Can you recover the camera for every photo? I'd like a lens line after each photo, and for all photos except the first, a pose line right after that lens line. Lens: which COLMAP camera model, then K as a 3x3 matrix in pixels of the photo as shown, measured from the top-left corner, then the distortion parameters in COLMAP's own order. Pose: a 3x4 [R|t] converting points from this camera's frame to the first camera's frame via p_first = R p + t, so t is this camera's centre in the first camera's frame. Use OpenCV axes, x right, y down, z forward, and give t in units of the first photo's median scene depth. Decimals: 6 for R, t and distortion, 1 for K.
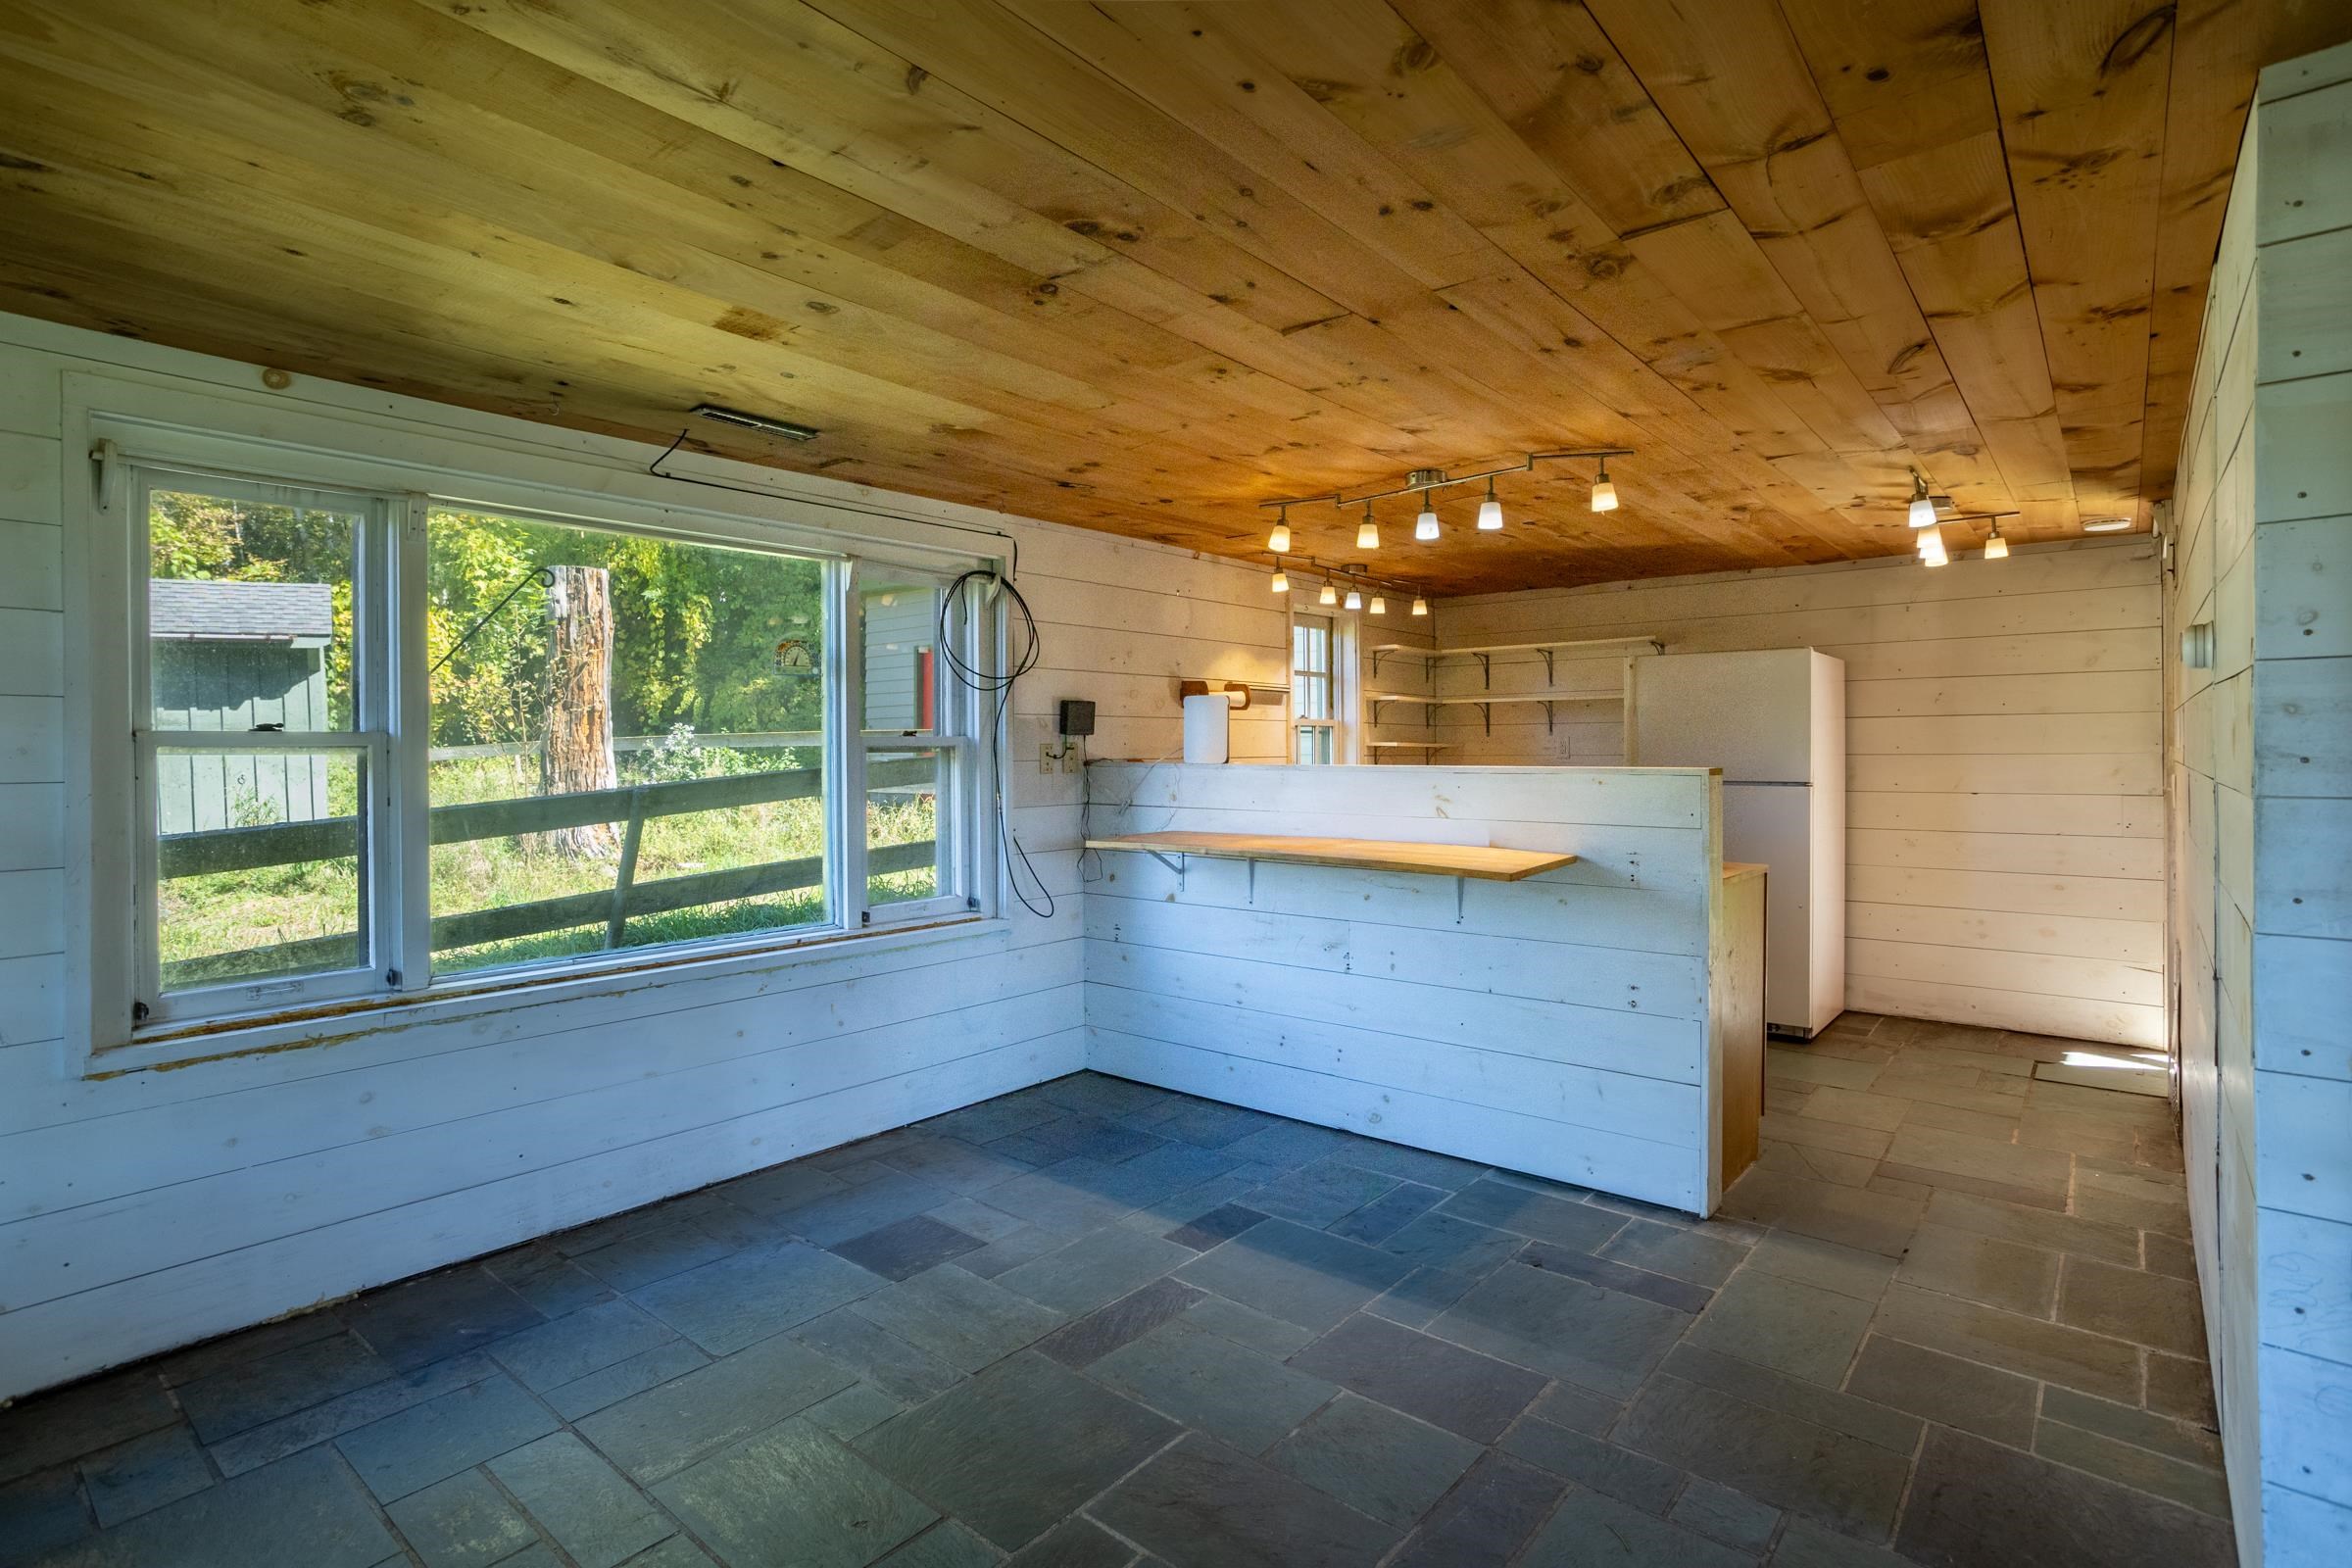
lens RADIAL K [[1157.4, 0, 1187.5], [0, 1157.4, 756.3], [0, 0, 1]] dist [-0.022434, 0.006609]
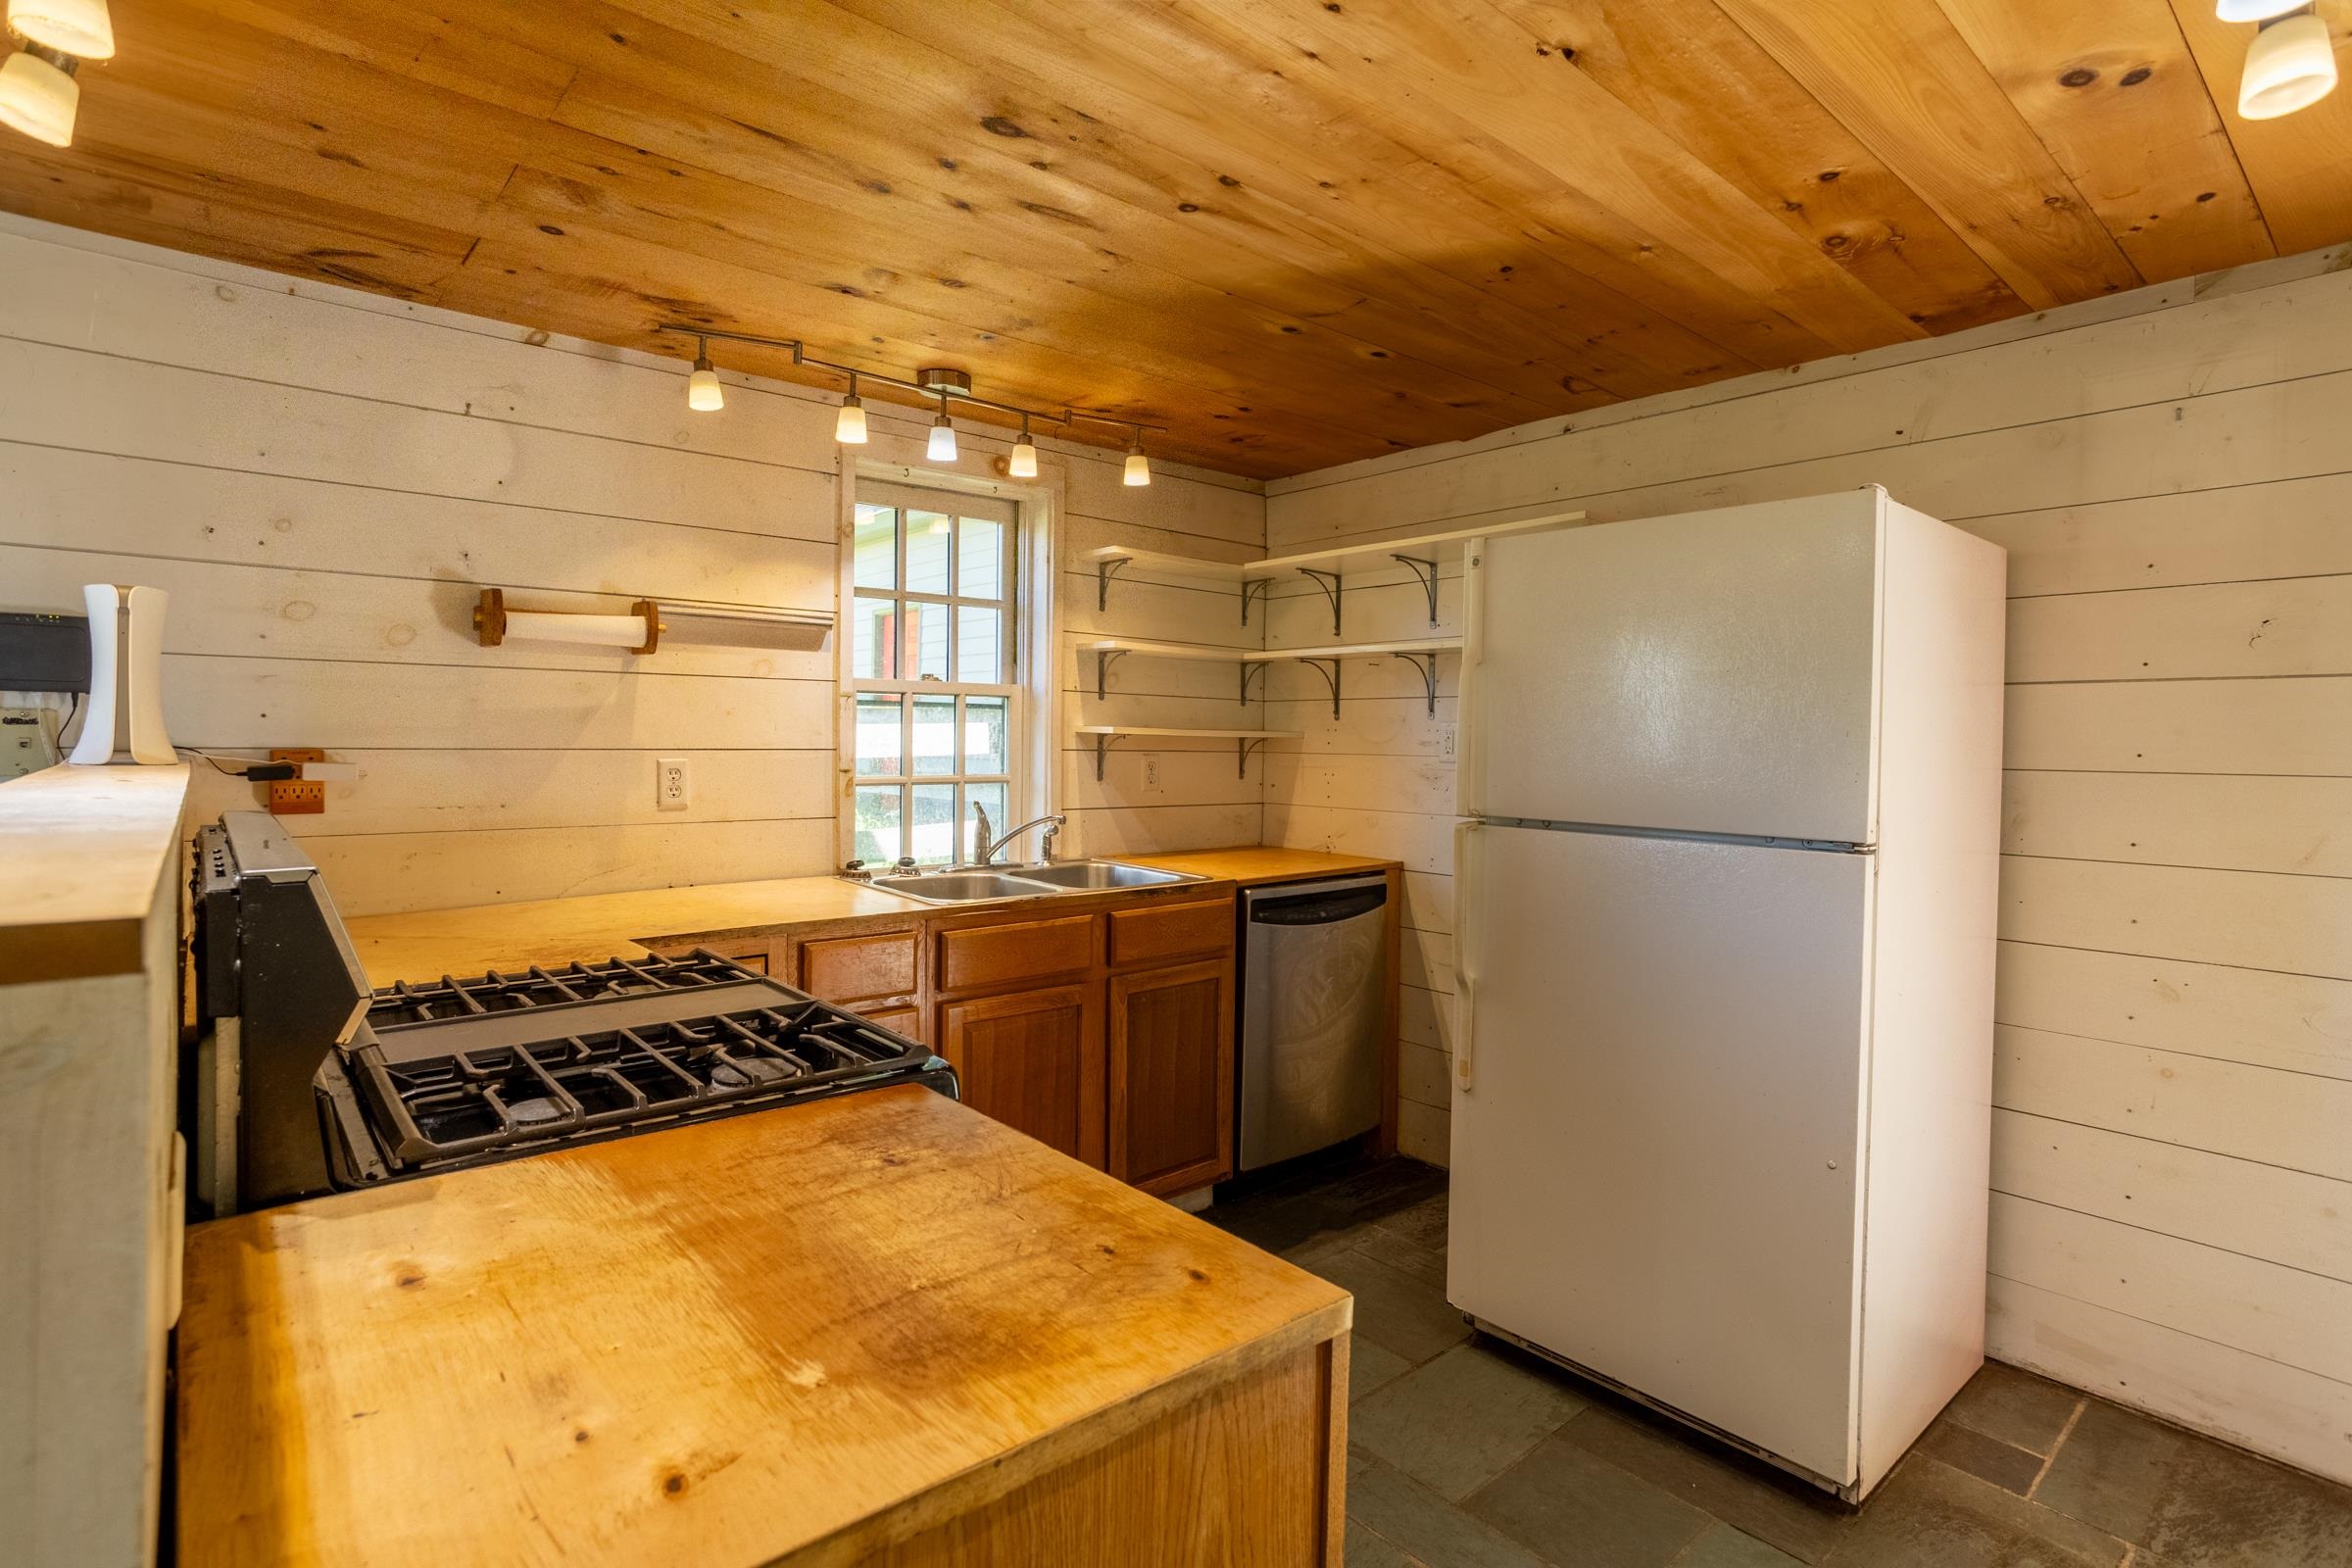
lens RADIAL K [[1157.4, 0, 1189.7], [0, 1157.4, 761.5], [0, 0, 1]] dist [-0.022434, 0.006609]
pose [[0.985899, 0.020289, -0.166105, 0.502650], [-0.018154, 0.999732, 0.014358, -0.007393], [0.166352, -0.011140, 0.986004, 0.772911]]
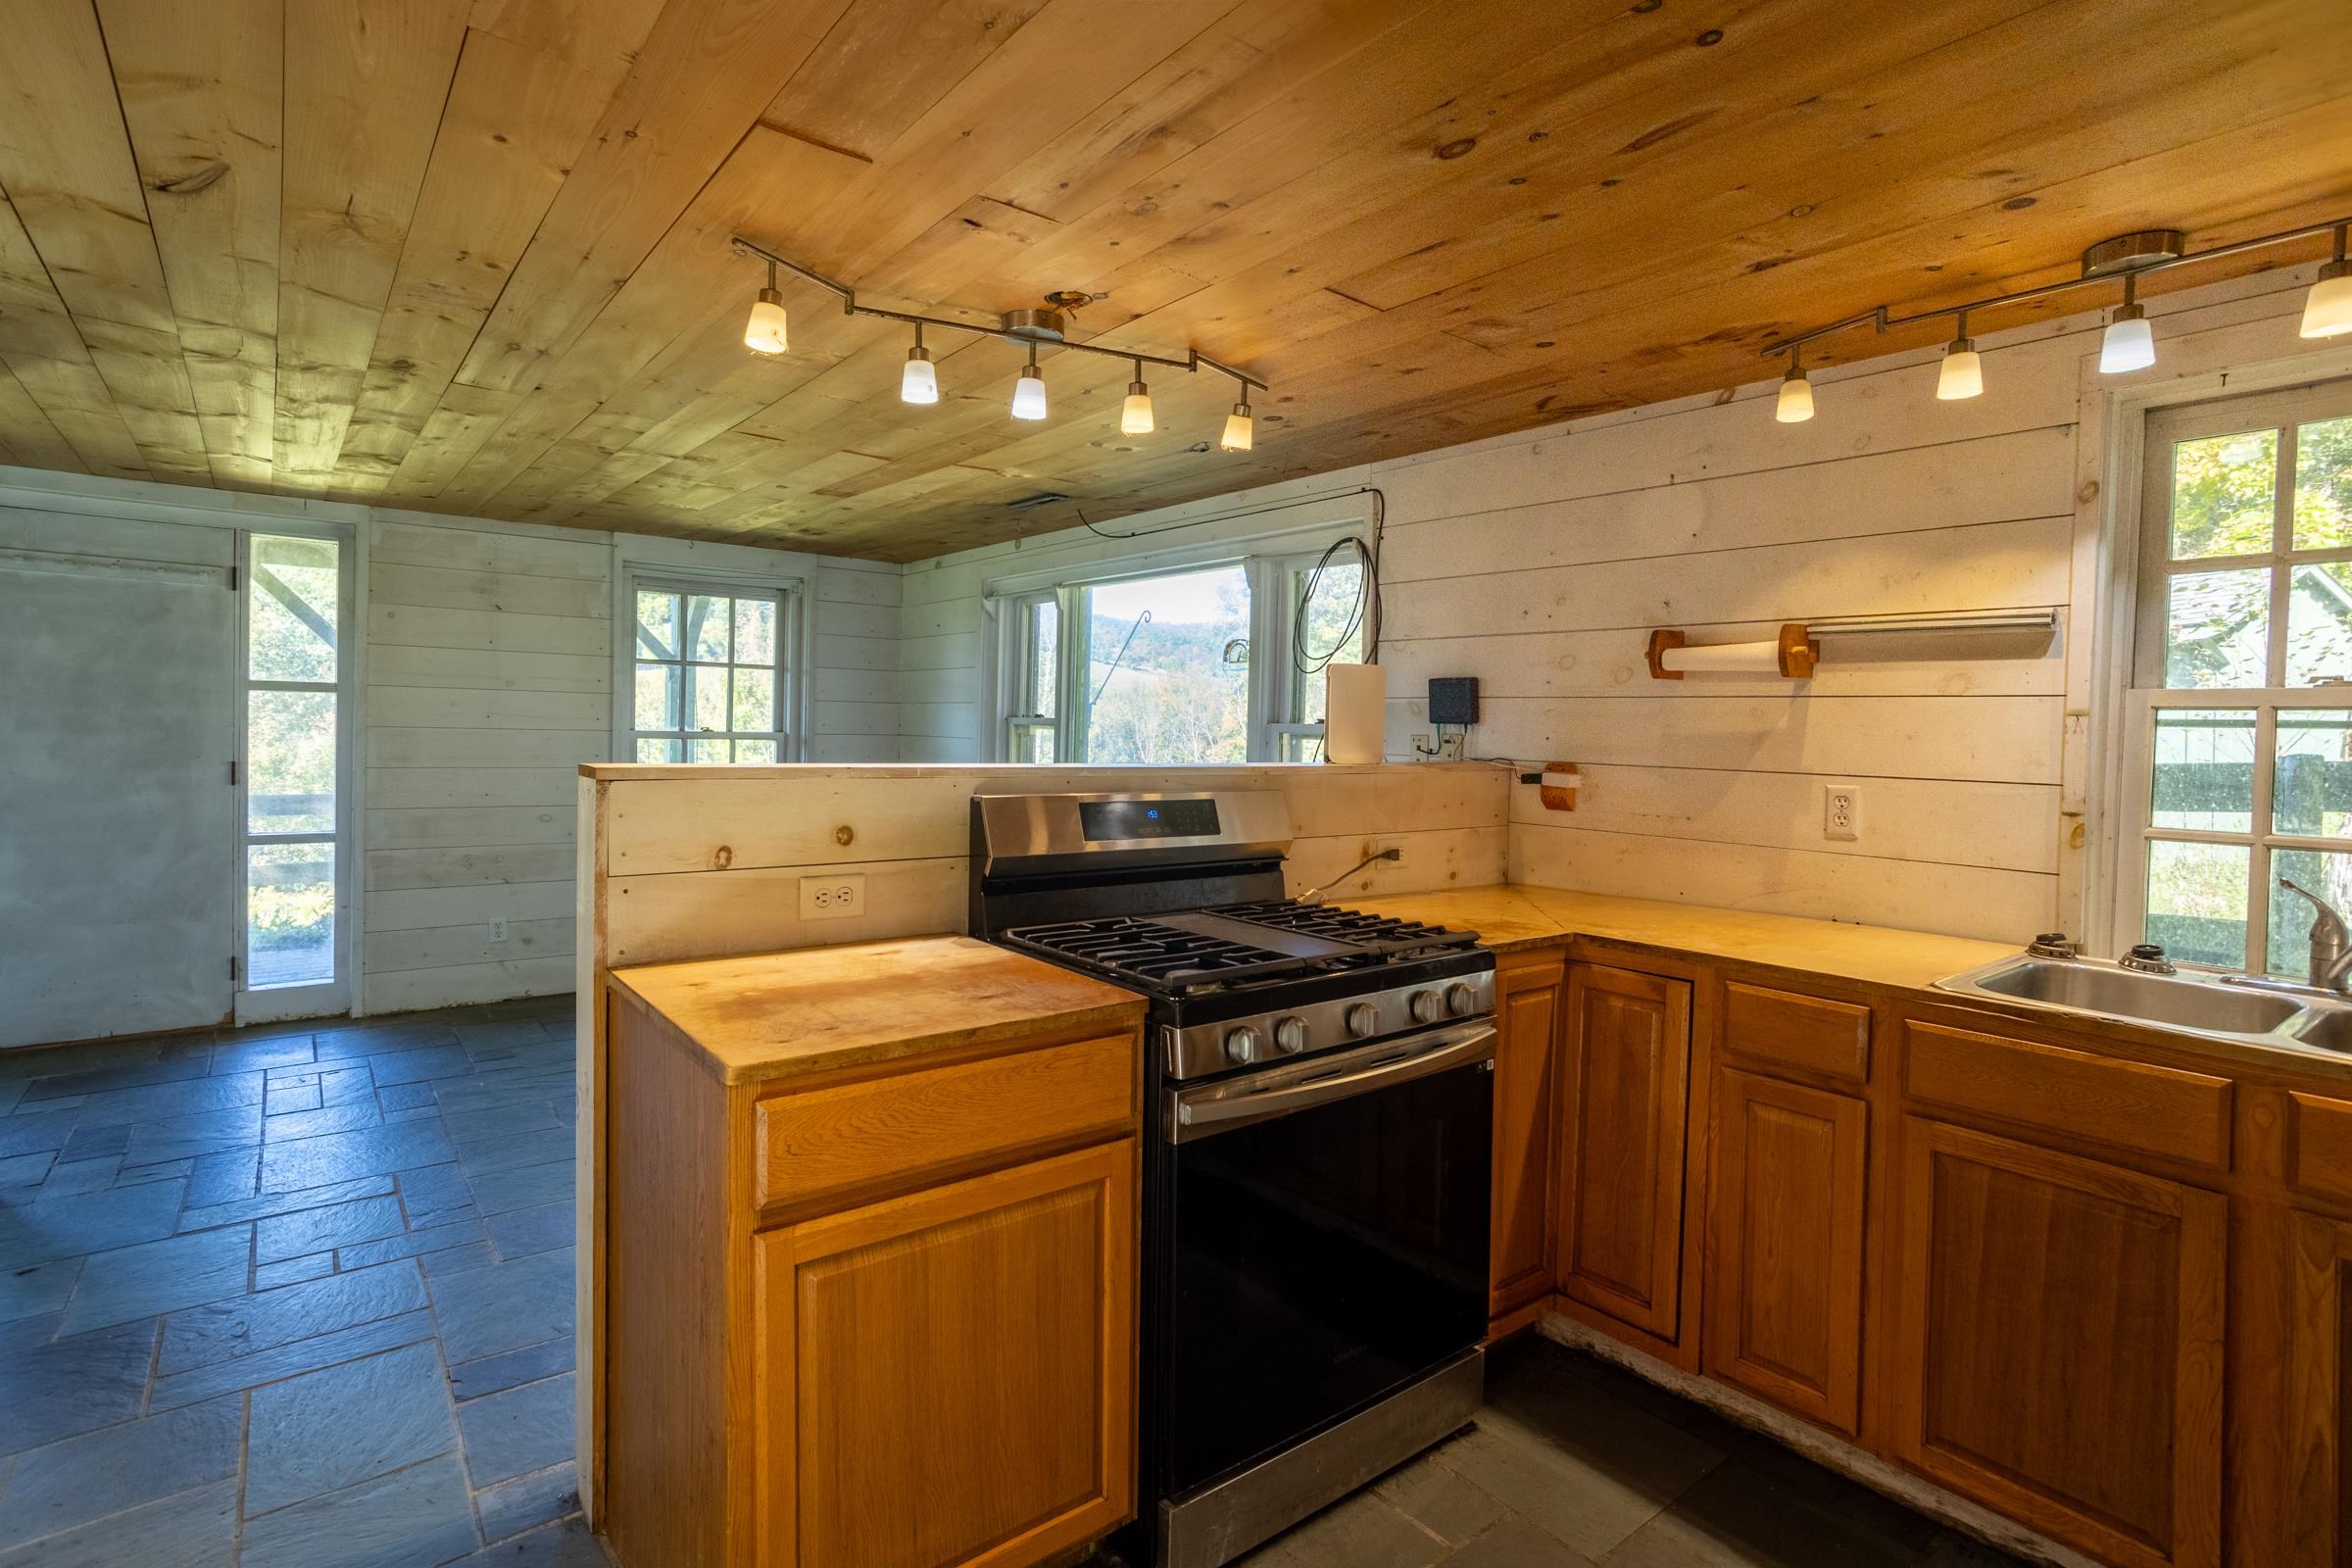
lens RADIAL K [[1157.4, 0, 1175.7], [0, 1157.4, 766.8], [0, 0, 1]] dist [-0.022434, 0.006609]
pose [[-0.207199, 0.033371, -0.977729, 0.814228], [-0.032549, 0.998630, 0.040982, -0.019077], [0.977757, 0.040315, -0.205829, 1.188207]]
